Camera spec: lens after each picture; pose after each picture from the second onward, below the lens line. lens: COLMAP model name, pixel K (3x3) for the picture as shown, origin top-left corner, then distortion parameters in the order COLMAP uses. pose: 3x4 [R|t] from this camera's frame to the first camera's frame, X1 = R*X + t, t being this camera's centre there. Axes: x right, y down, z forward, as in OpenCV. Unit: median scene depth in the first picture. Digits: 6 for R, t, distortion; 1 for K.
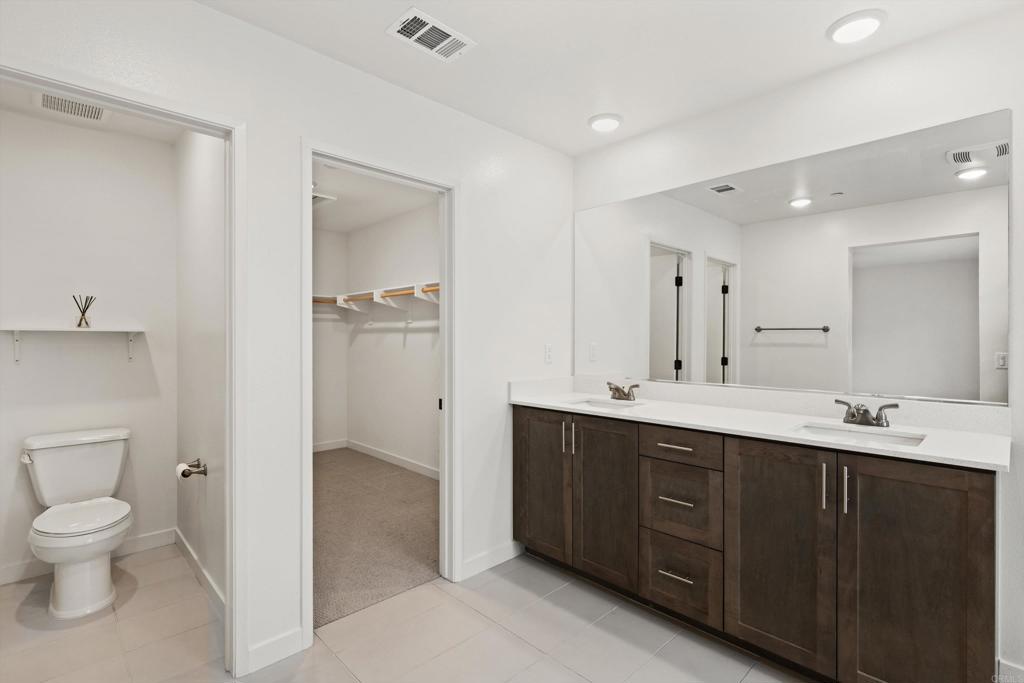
lens RADIAL K [[473.1, 0, 520.4], [0, 473.1, 337.2], [0, 0, 1]] dist [-0.000446, -0.000789]
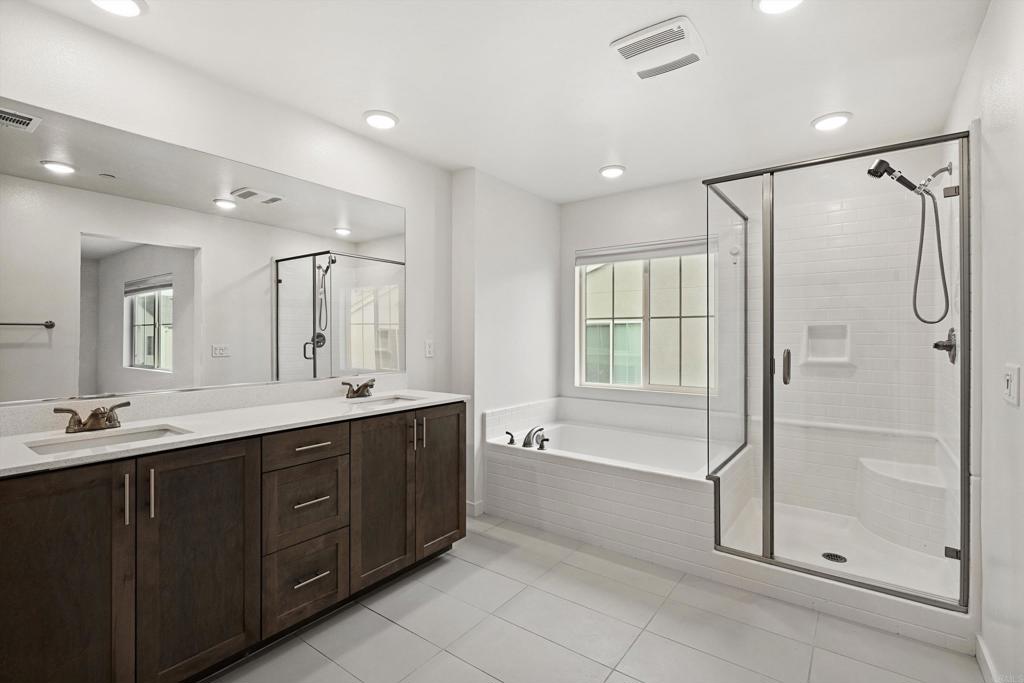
lens RADIAL K [[473.1, 0, 519.1], [0, 473.1, 339.6], [0, 0, 1]] dist [-0.000446, -0.000789]
pose [[-0.158657, -0.005549, 0.987318, -0.654037], [-0.000602, 0.999985, 0.005524, 0.007717], [-0.987334, 0.000282, -0.158658, 0.691746]]
